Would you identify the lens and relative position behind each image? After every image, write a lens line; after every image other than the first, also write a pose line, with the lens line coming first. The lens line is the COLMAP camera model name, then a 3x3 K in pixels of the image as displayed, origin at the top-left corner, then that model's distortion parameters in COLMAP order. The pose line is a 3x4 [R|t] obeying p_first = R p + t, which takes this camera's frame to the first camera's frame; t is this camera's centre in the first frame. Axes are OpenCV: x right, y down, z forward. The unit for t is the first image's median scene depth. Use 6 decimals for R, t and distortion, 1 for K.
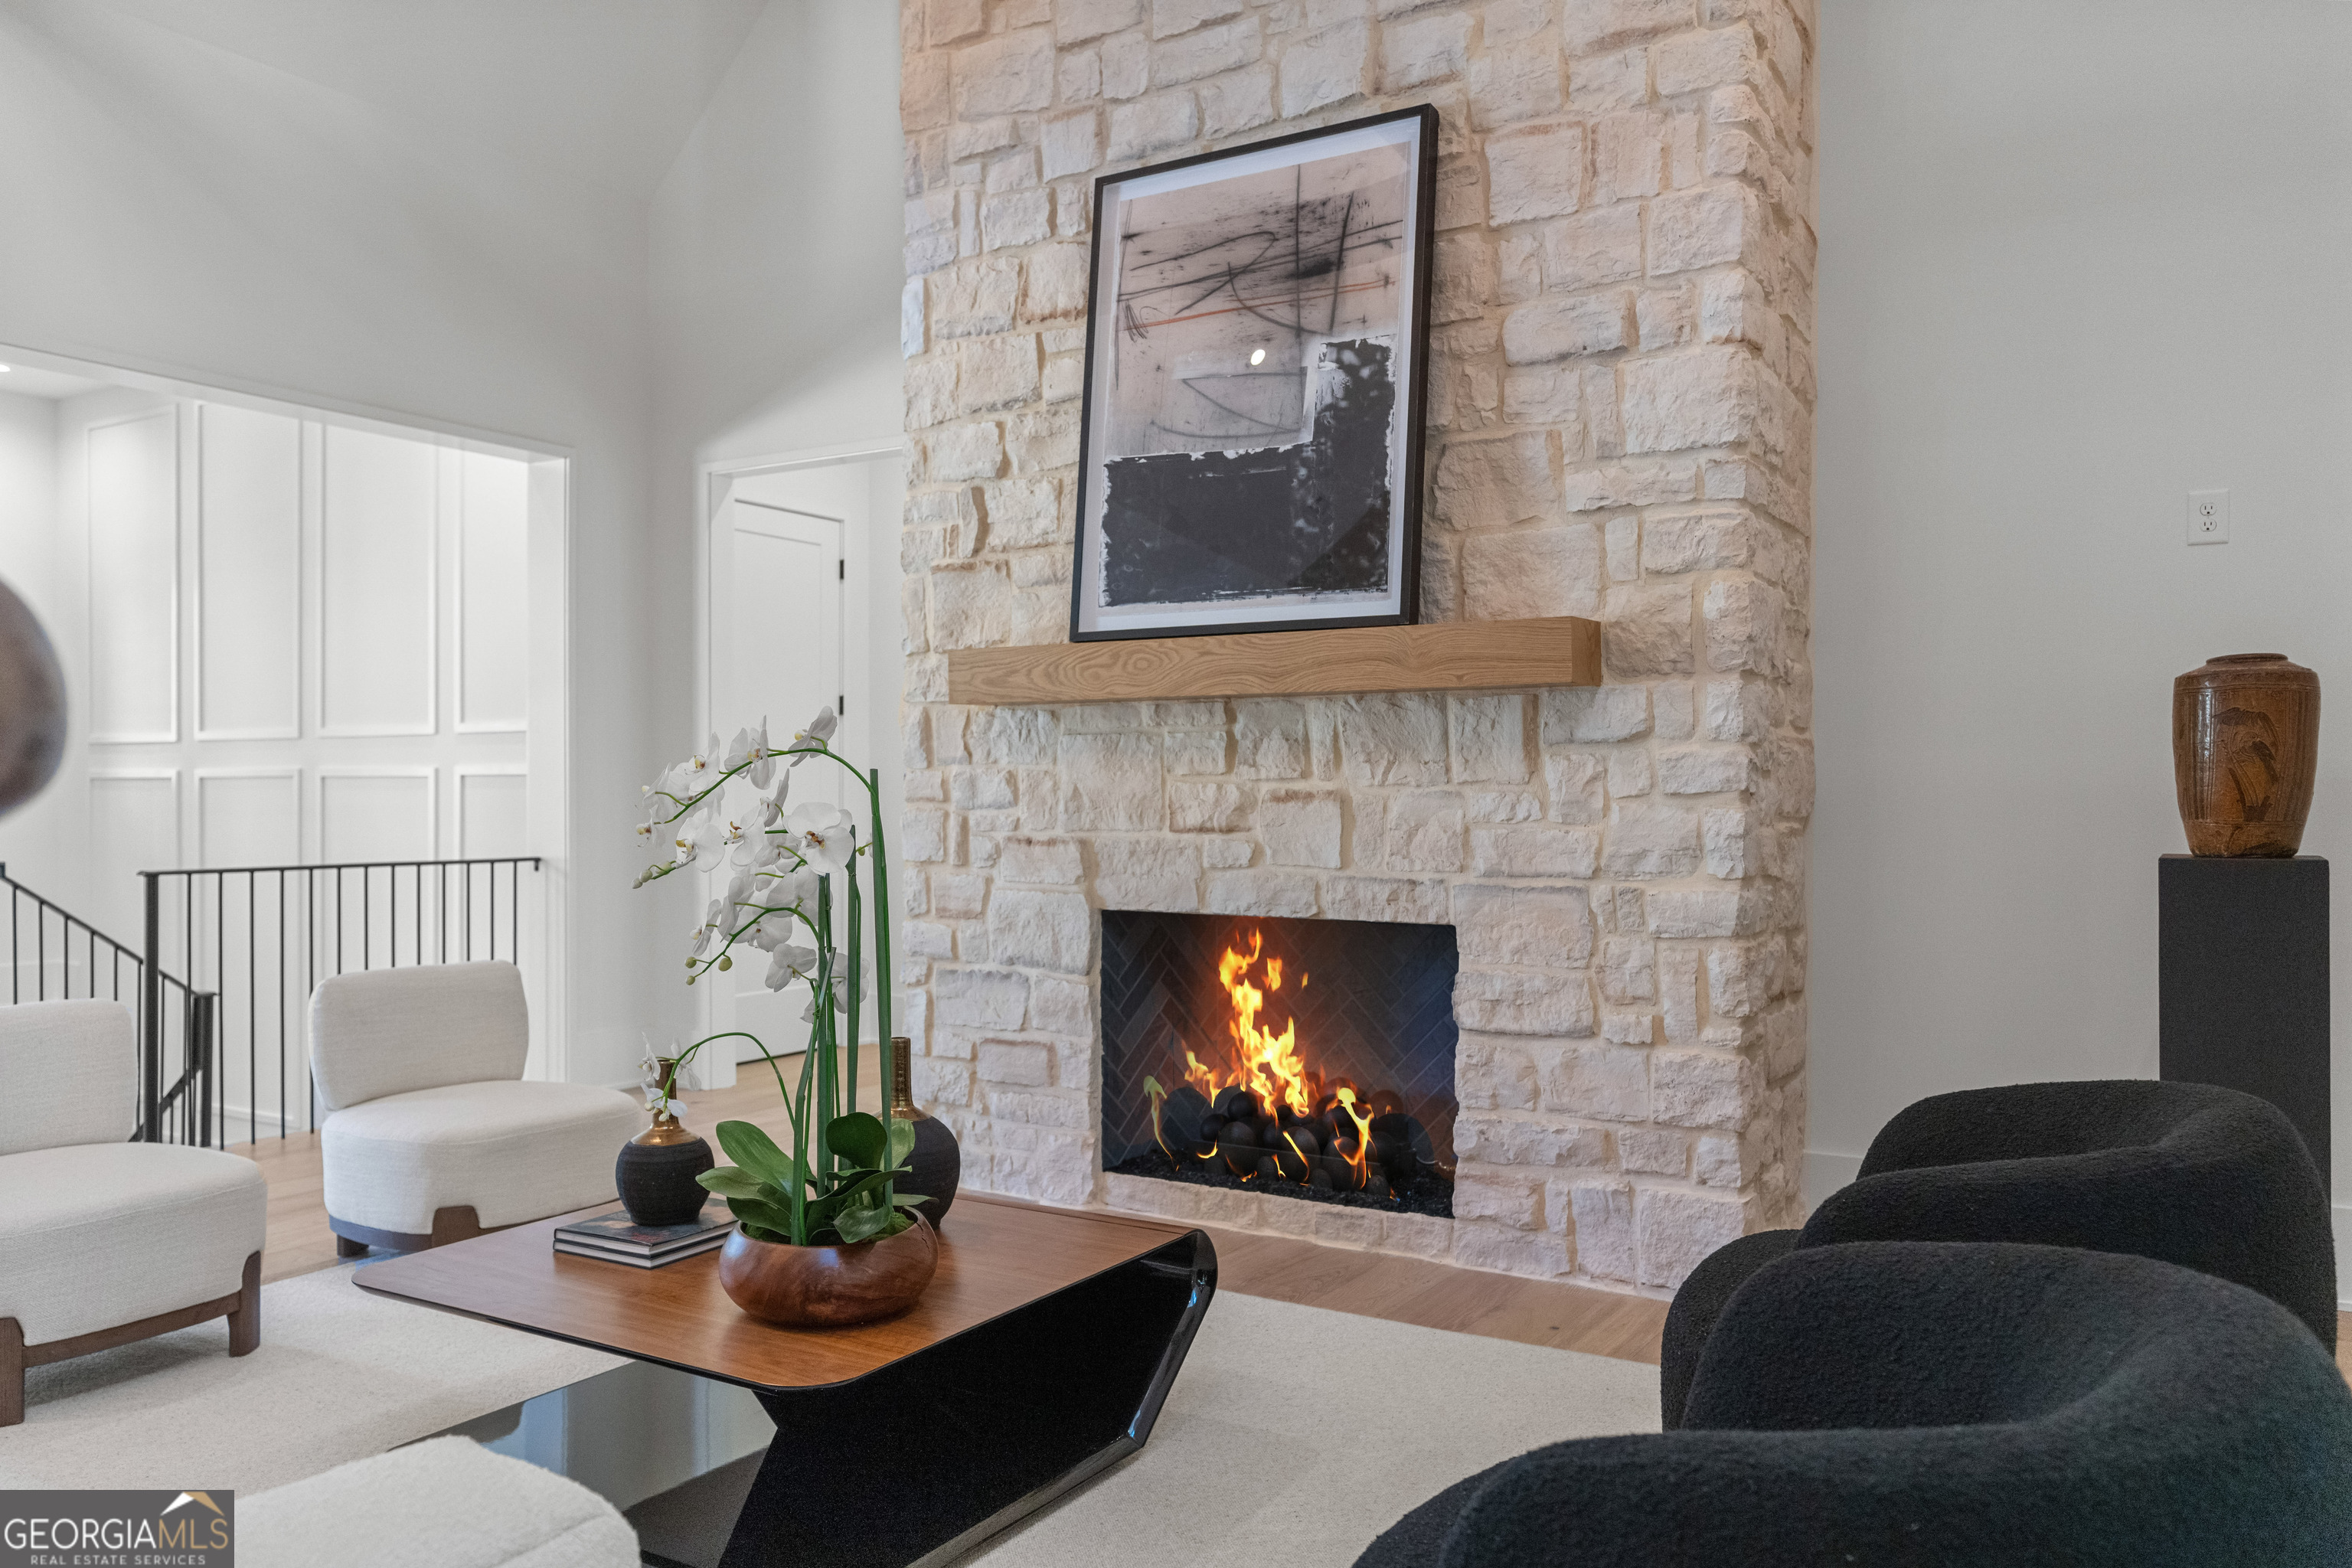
lens RADIAL K [[1686.9, 0, 1201.6], [0, 1686.9, 797.2], [0, 0, 1]] dist [0.004121, 0.001903]
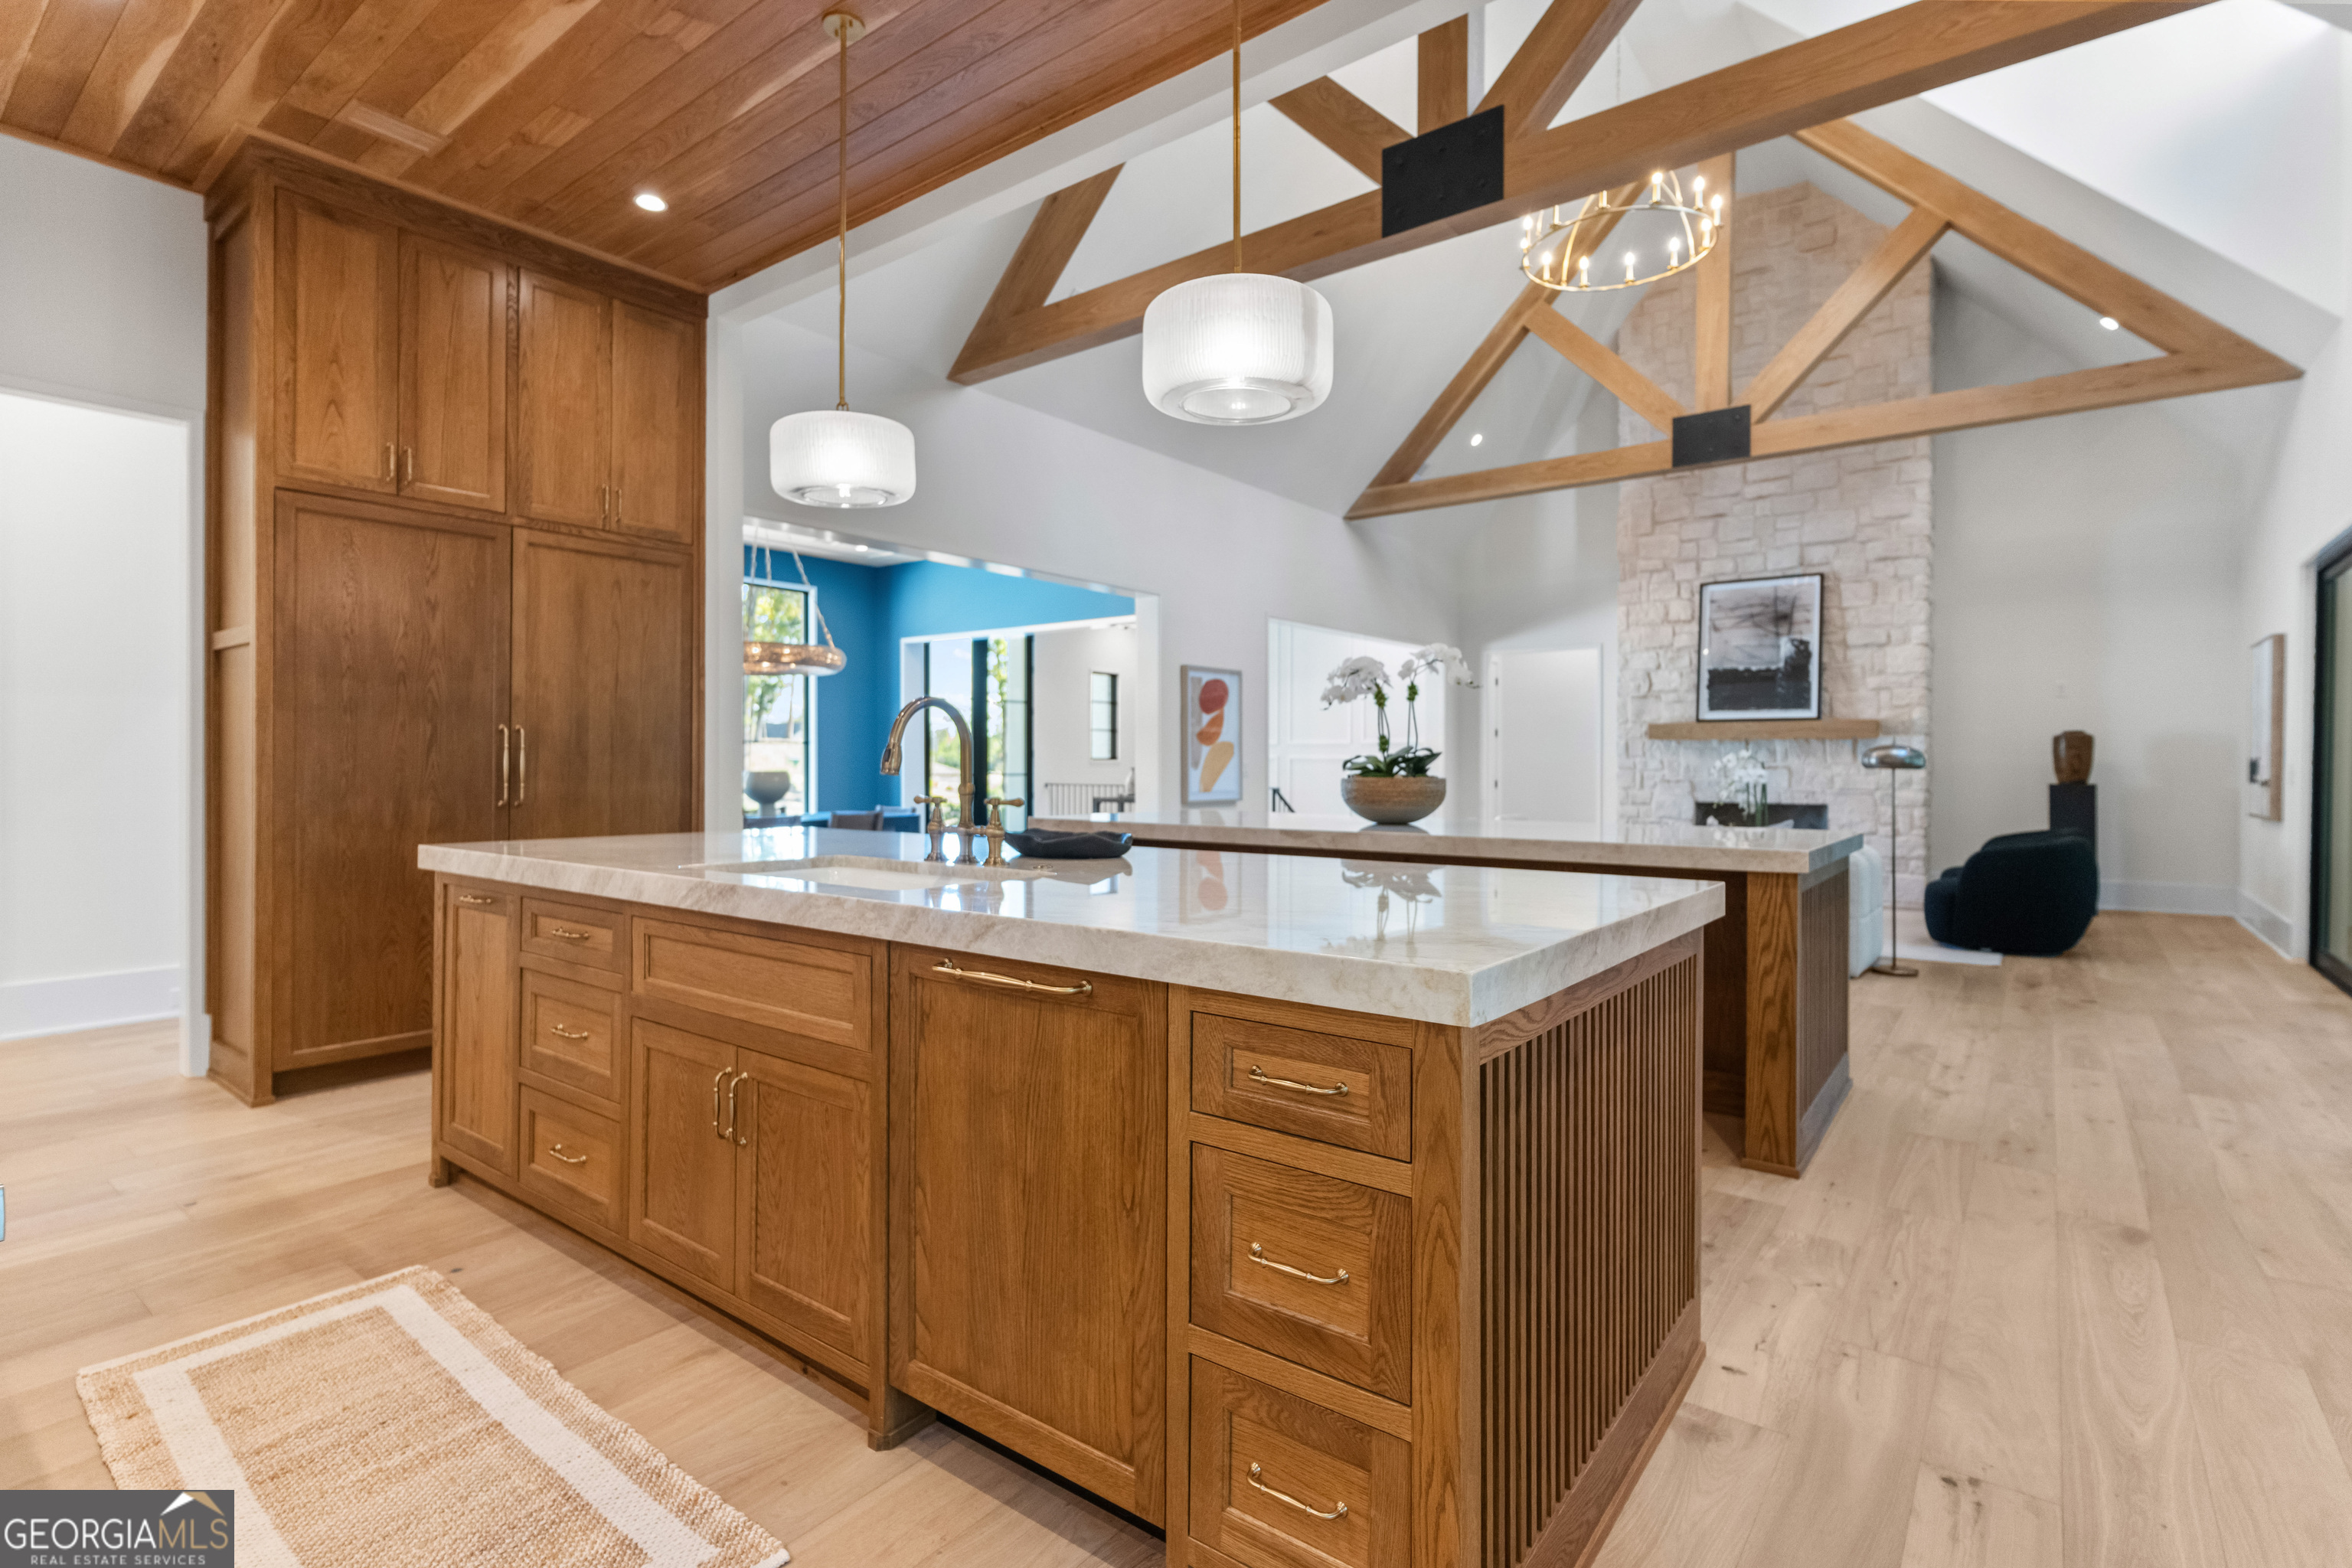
lens RADIAL K [[1123.2, 0, 1177.0], [0, 1123.2, 762.9], [0, 0, 1]] dist [0.003890, 0.000601]
pose [[0.992925, 0.001288, -0.118738, -0.913936], [-0.001779, 0.999990, -0.004028, 0.001654], [0.118731, 0.004210, 0.992918, -1.479869]]
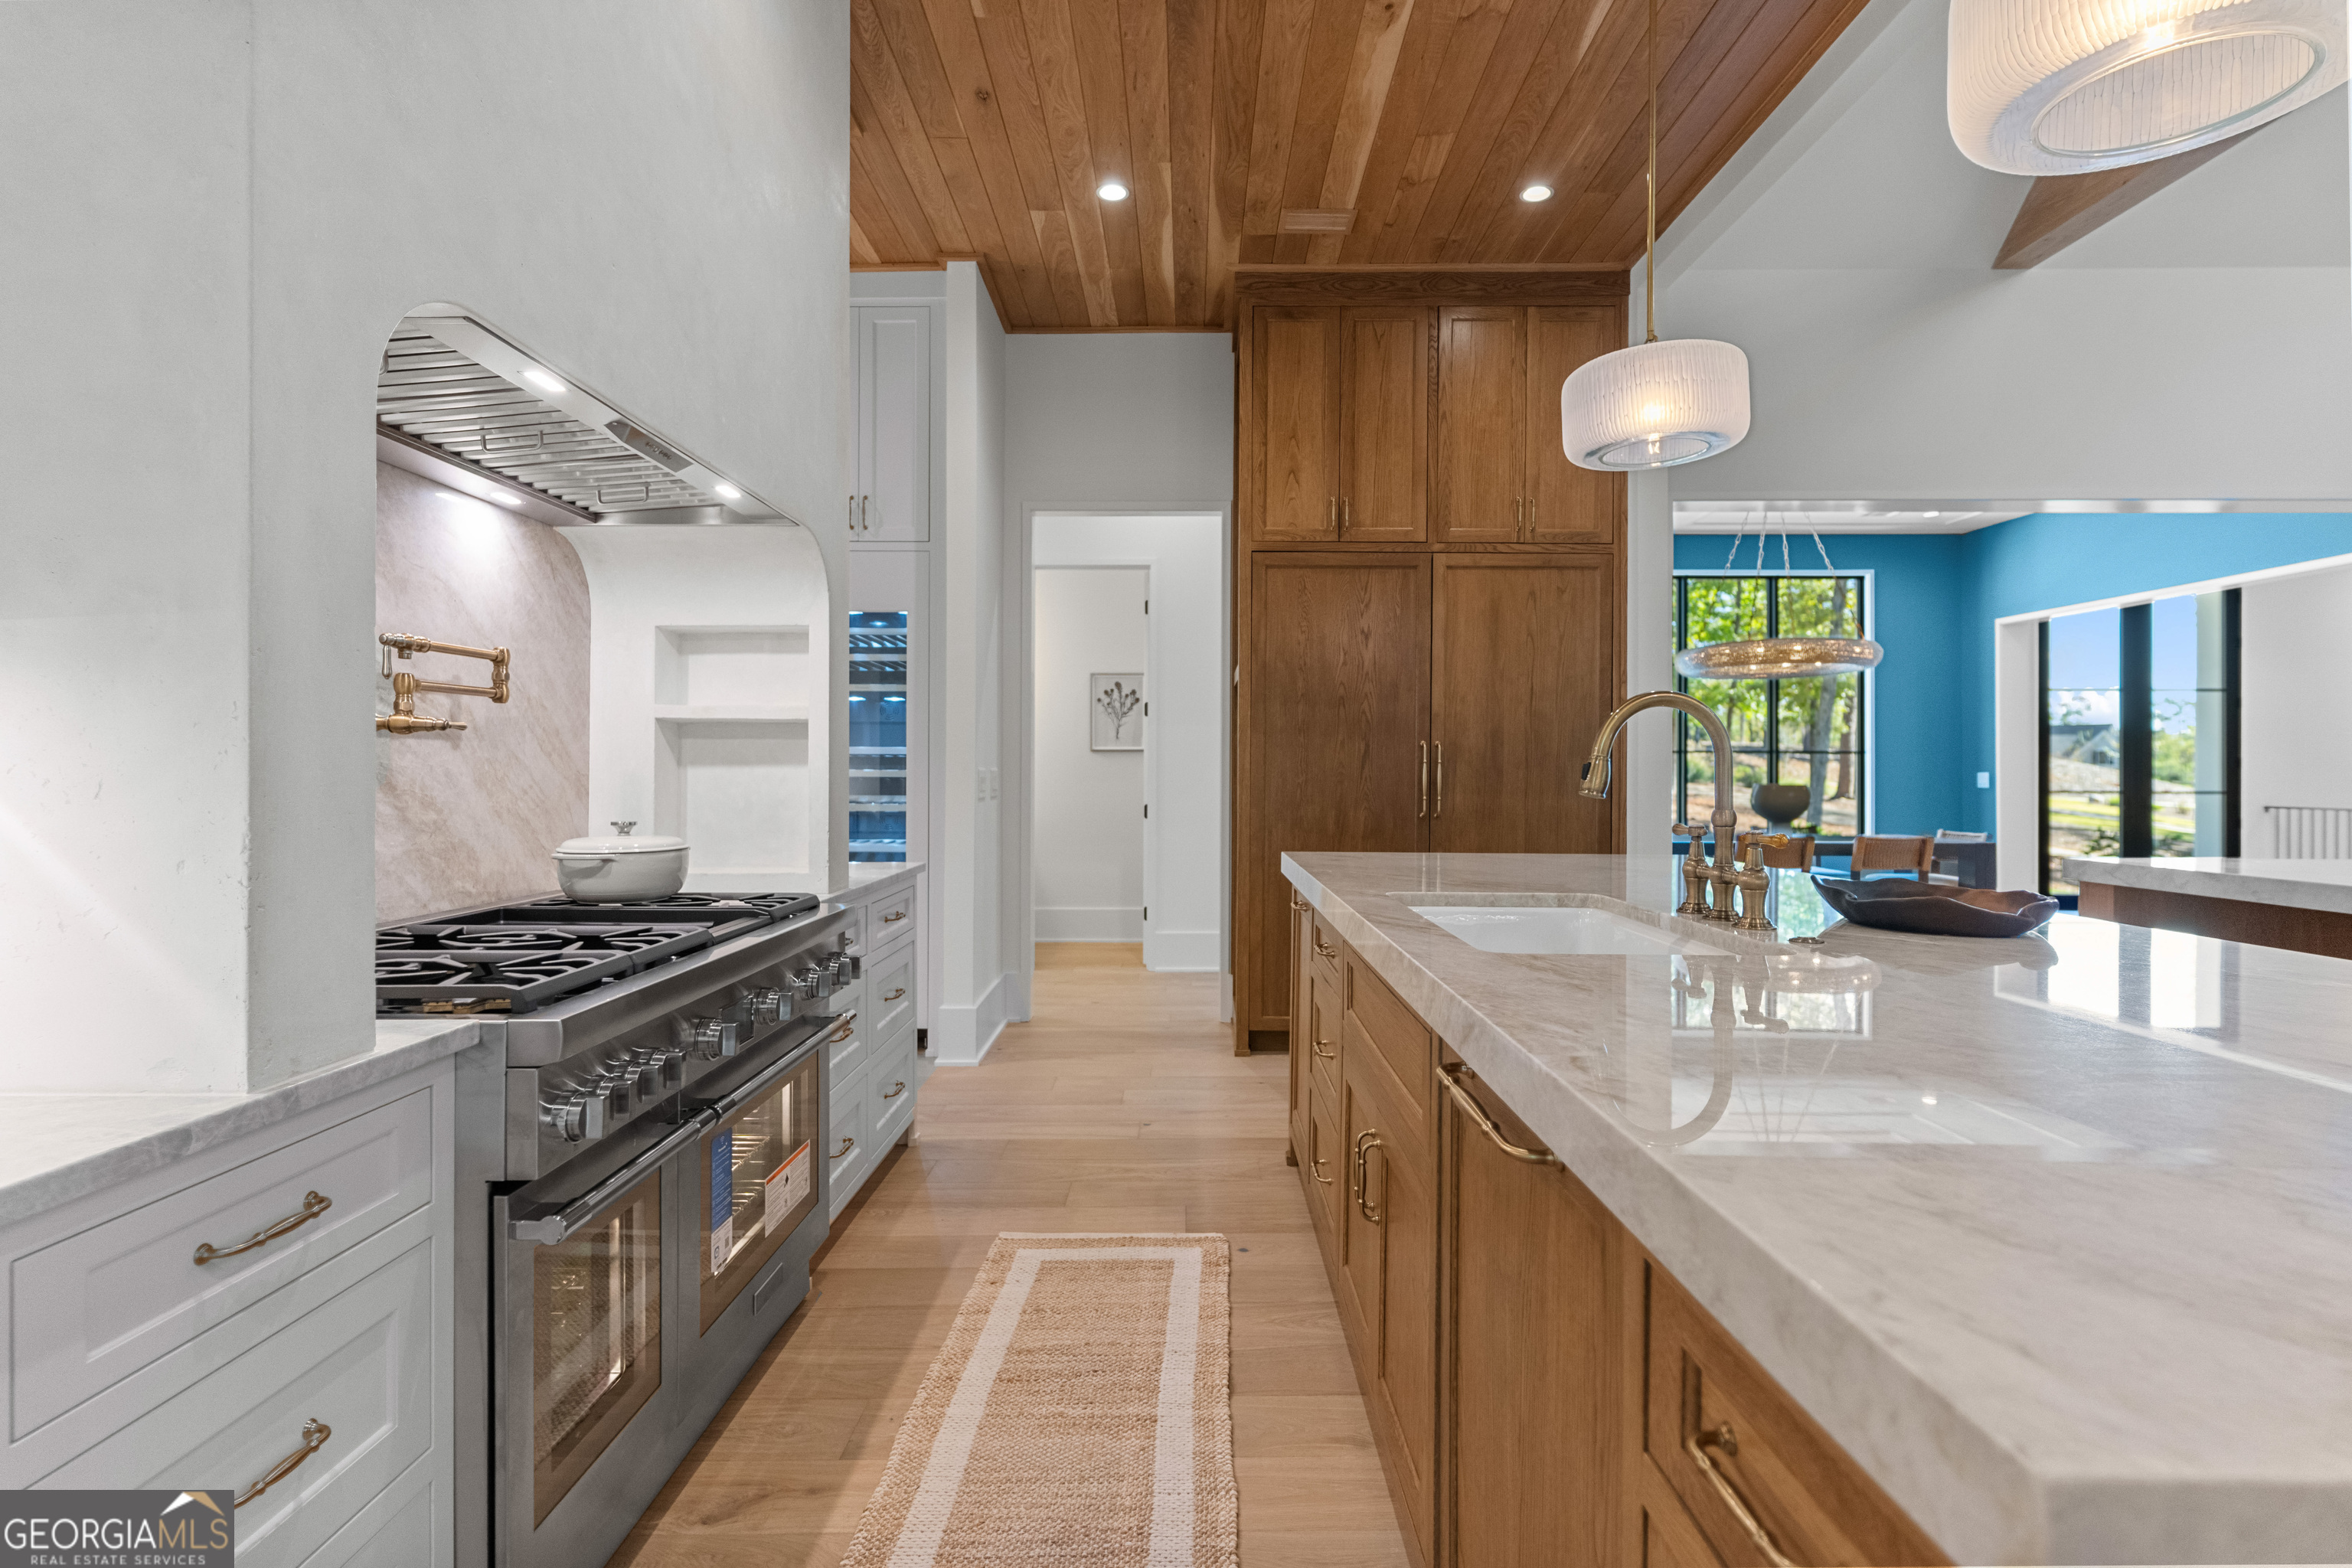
lens RADIAL K [[1123.2, 0, 1177.0], [0, 1123.2, 762.9], [0, 0, 1]] dist [0.003890, 0.000601]
pose [[0.504449, -0.005867, -0.863421, -0.877284], [-0.005358, 0.999936, -0.009925, -0.000114], [0.863425, 0.009633, 0.504386, -1.399544]]
